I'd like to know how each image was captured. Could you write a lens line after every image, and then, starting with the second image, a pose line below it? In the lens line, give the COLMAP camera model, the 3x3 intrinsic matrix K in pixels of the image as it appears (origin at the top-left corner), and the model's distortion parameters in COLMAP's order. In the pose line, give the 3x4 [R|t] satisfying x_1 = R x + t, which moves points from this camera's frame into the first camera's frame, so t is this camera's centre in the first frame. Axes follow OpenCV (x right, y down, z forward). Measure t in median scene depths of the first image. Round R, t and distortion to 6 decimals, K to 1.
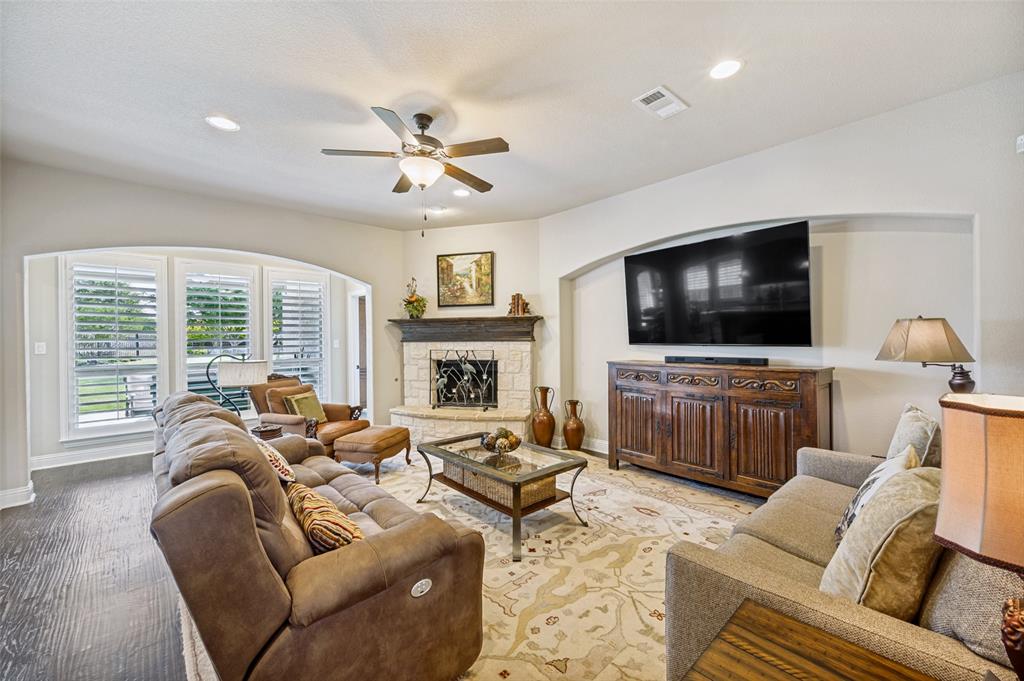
lens RADIAL K [[418.7, 0, 514.0], [0, 418.7, 337.7], [0, 0, 1]] dist [-0.001061, 0.000447]
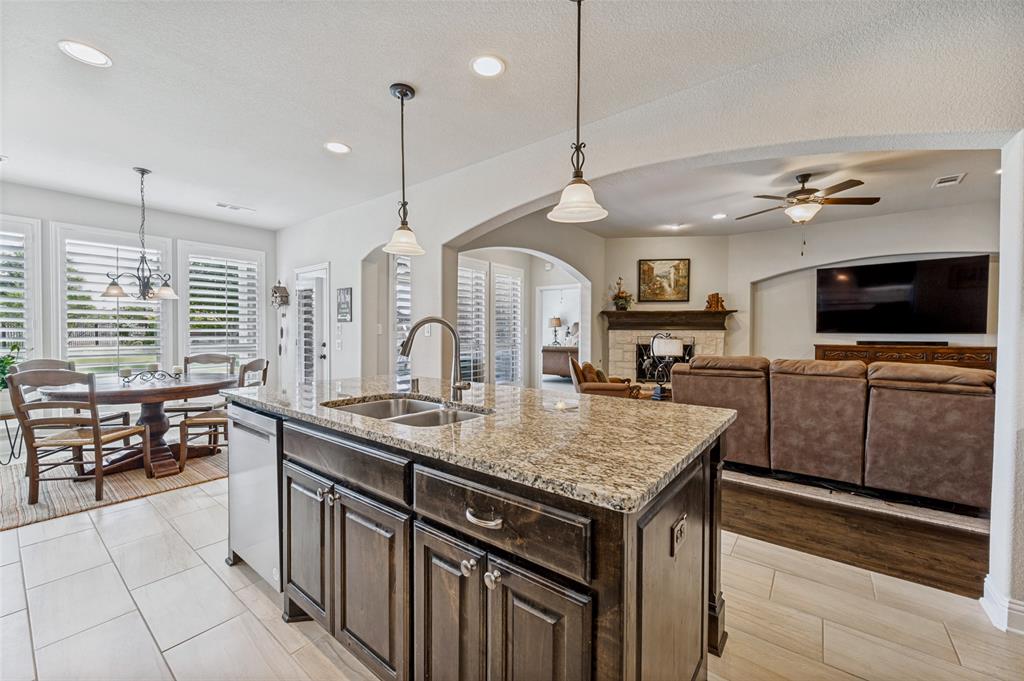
lens RADIAL K [[418.7, 0, 508.6], [0, 418.7, 335.0], [0, 0, 1]] dist [-0.001061, 0.000447]
pose [[0.984807, 0.010554, 0.173330, -0.798260], [-0.011406, 0.999927, 0.003919, 0.024949], [-0.173276, -0.005836, 0.984856, -0.152328]]
